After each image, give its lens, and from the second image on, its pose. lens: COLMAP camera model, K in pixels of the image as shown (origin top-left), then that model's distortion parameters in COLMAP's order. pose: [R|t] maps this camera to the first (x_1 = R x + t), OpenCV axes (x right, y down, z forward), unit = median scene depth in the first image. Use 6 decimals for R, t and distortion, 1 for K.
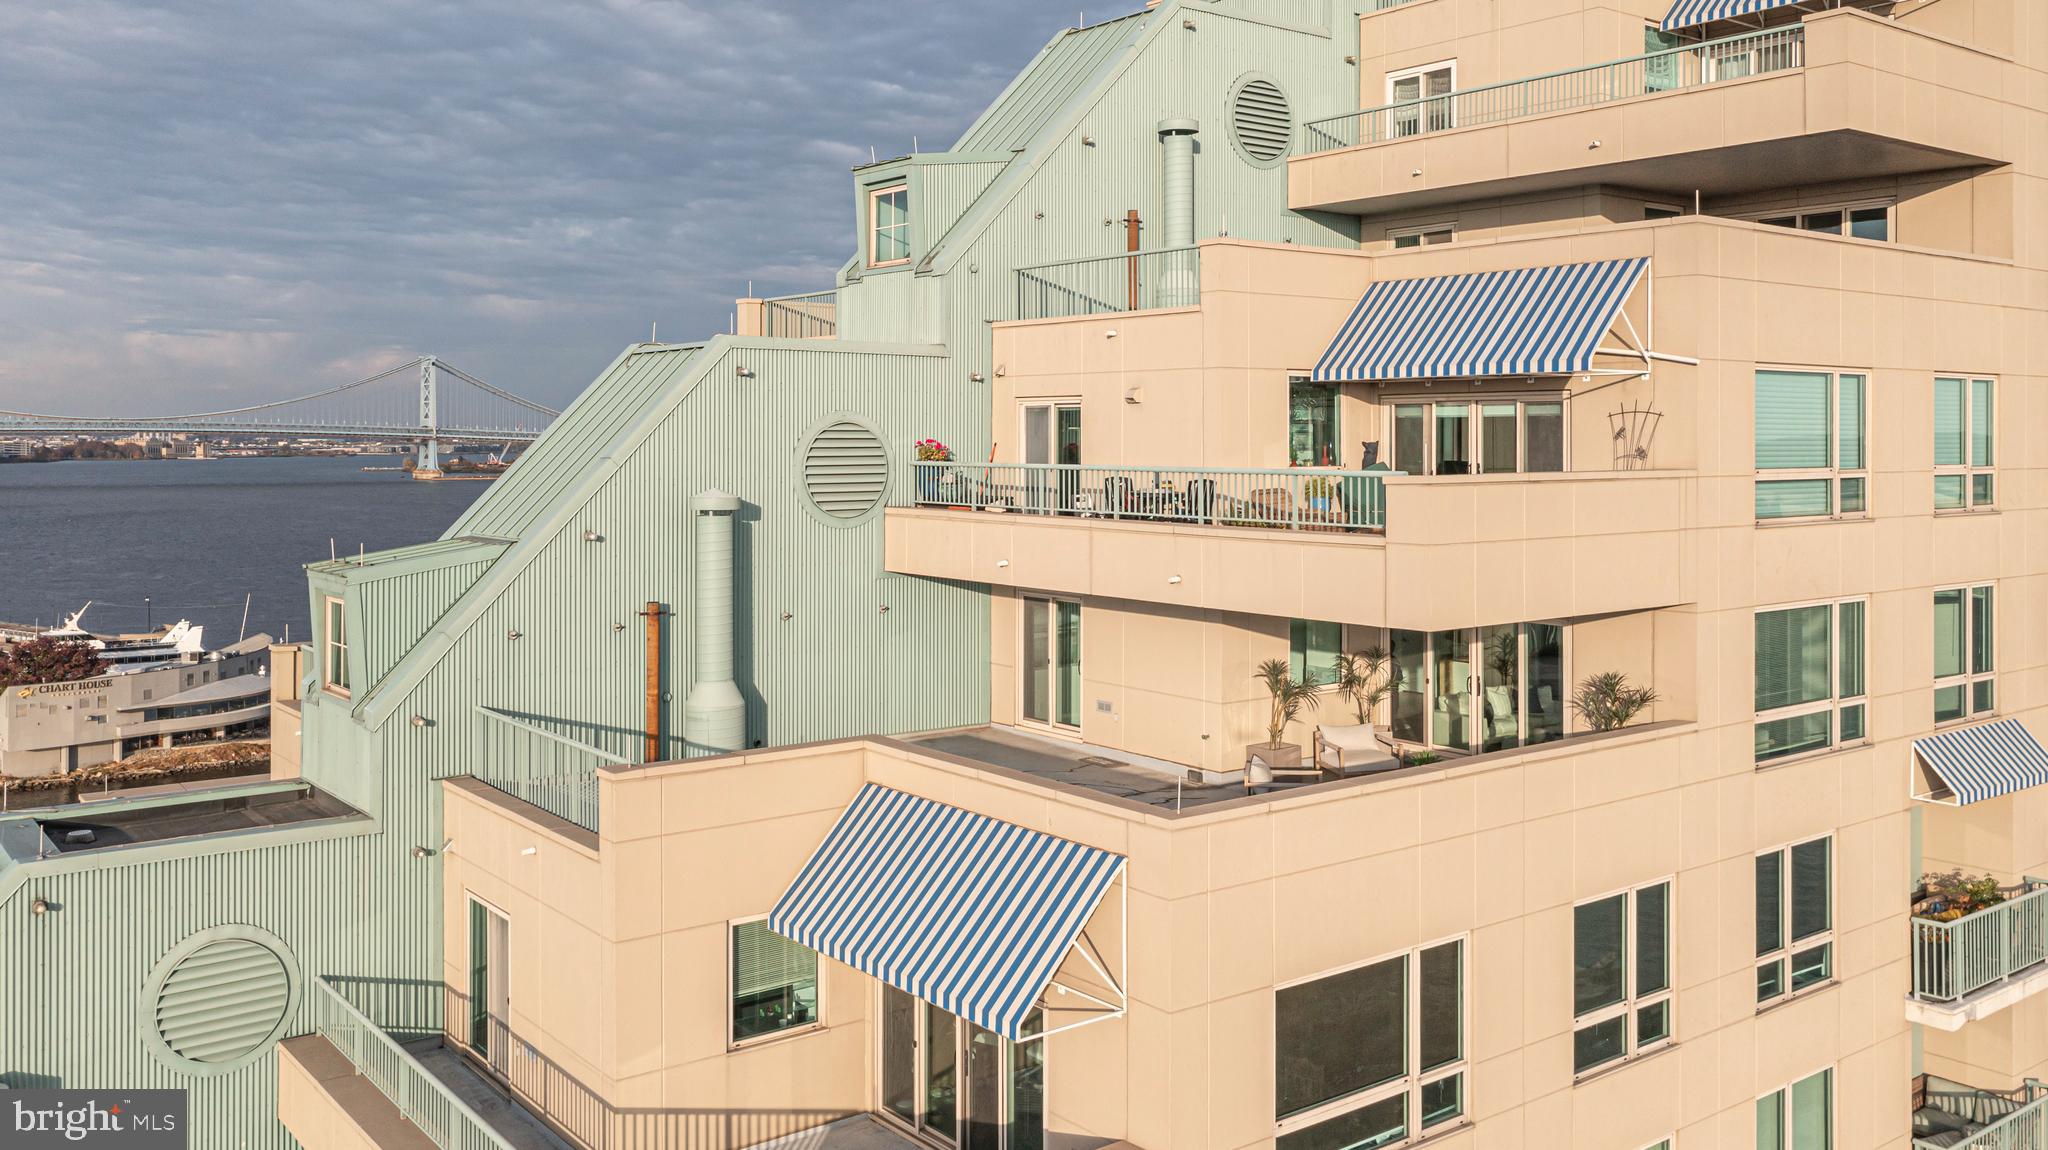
lens RADIAL K [[1701.7, 0, 1009.8], [0, 1701.7, 429.6], [0, 0, 1]] dist [0.003986, -0.002592]
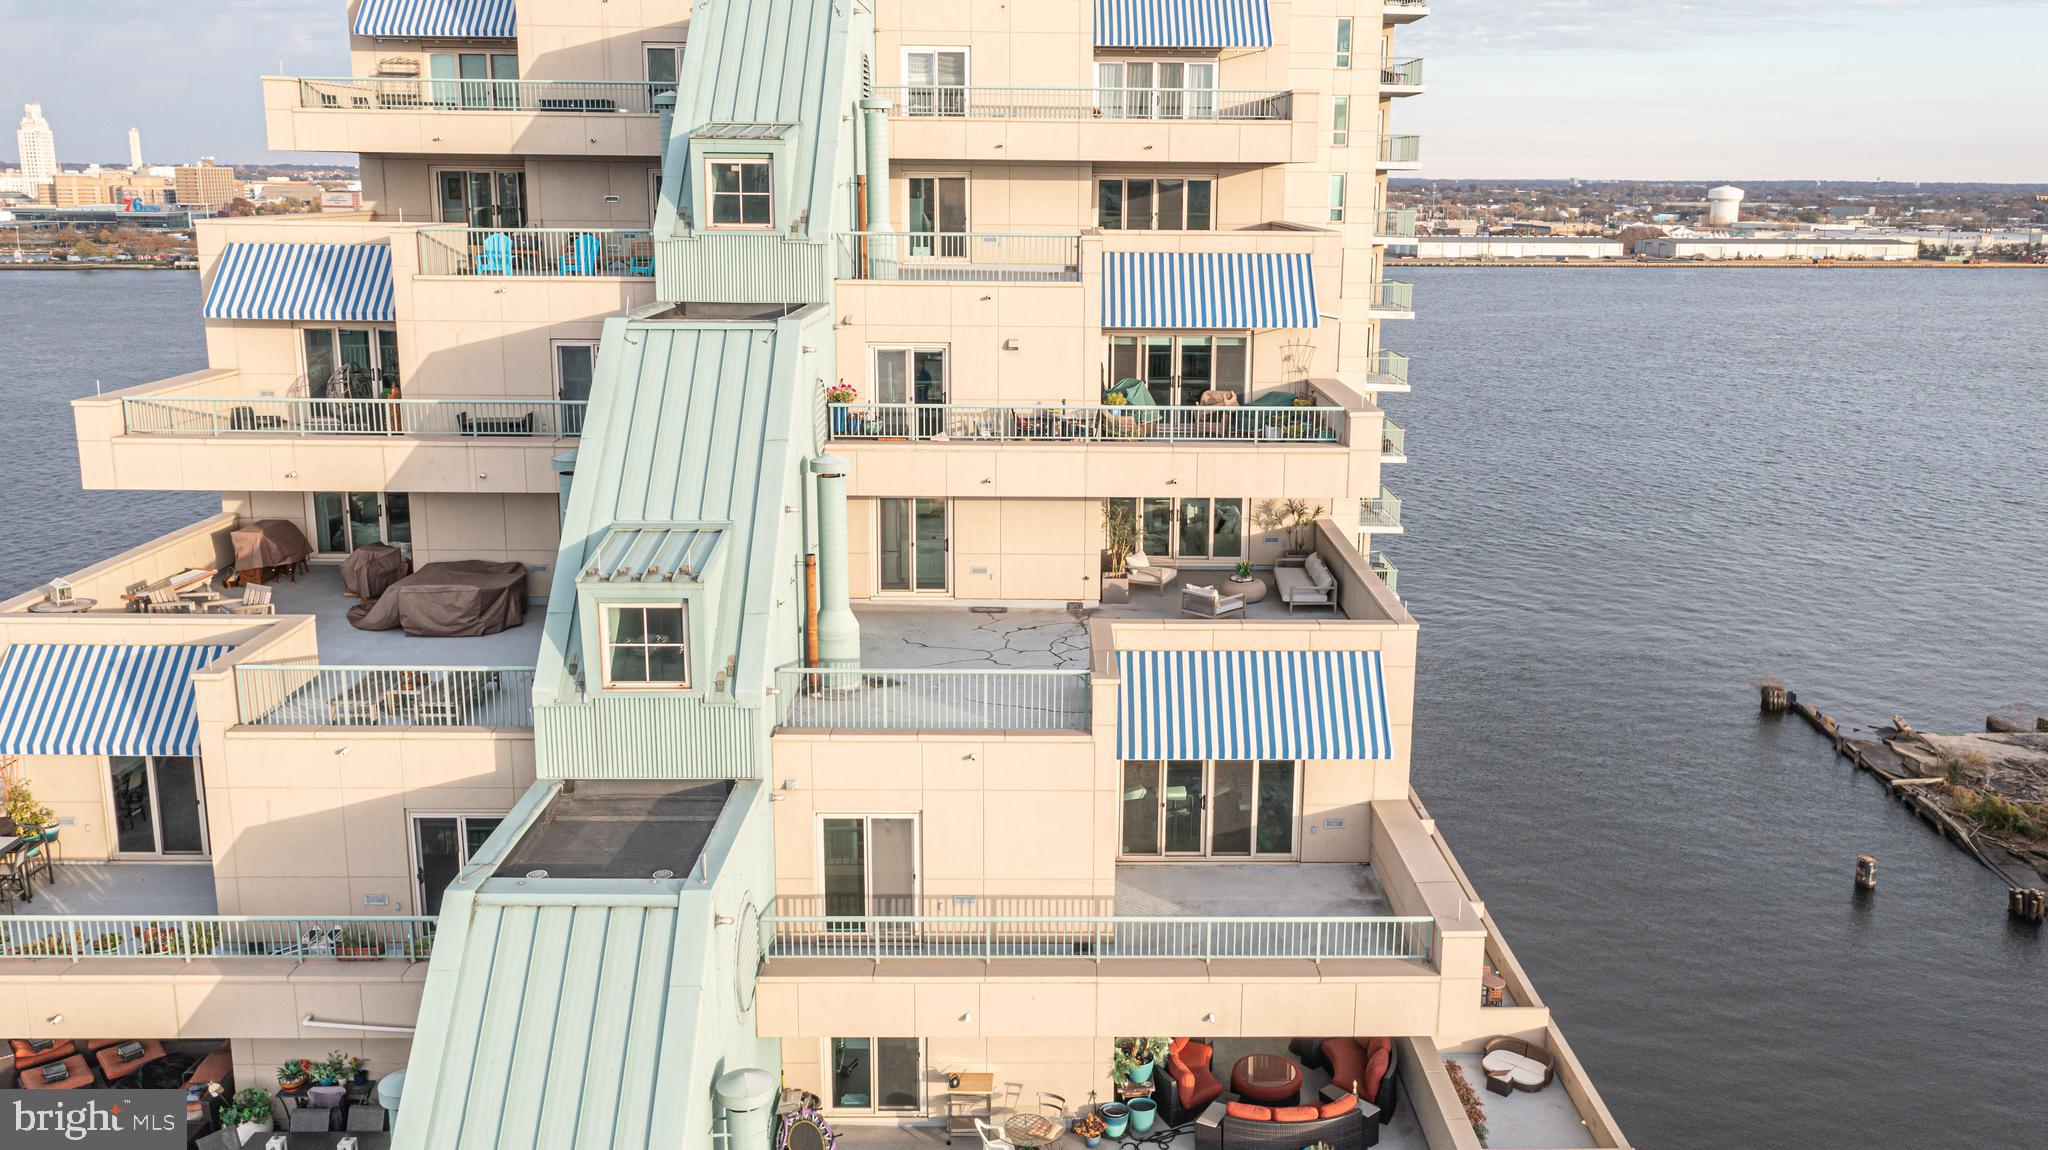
lens RADIAL K [[1608.6, 0, 1024.0], [0, 1608.6, 575.0], [0, 0, 1]] dist [0.002282, -0.000780]
pose [[0.612118, -0.184438, 0.768956, -0.926922], [-0.006170, 0.971276, 0.237876, -0.144476], [-0.790742, -0.150353, 0.593398, 0.198812]]
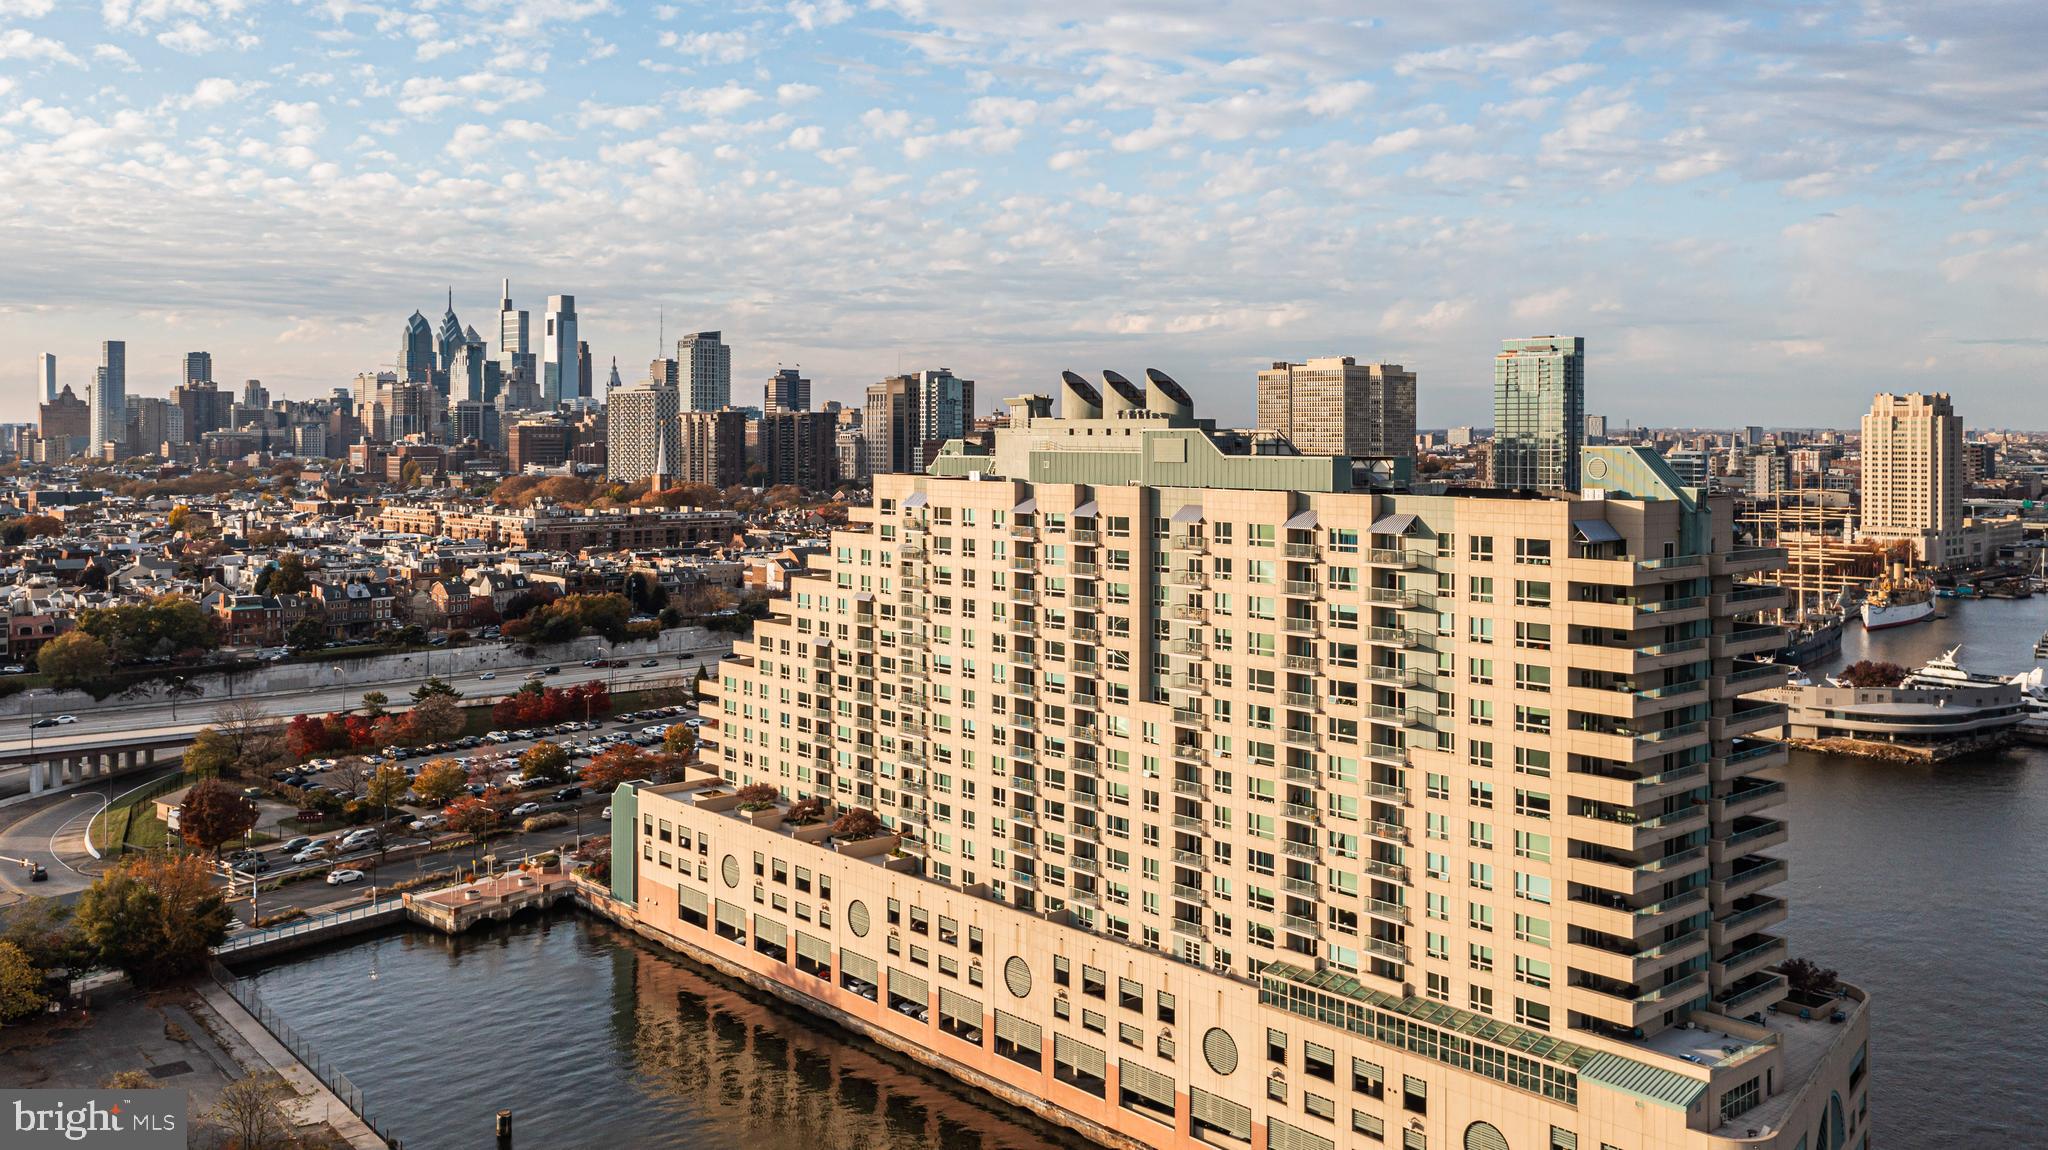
lens RADIAL K [[1599.7, 0, 1020.5], [0, 1599.7, 496.3], [0, 0, 1]] dist [0.008468, -0.001550]
pose [[0.080388, 0.035174, -0.996143, 8.568710], [-0.000329, 0.999378, 0.035262, -0.807345], [0.996764, -0.002507, 0.080350, 1.360397]]
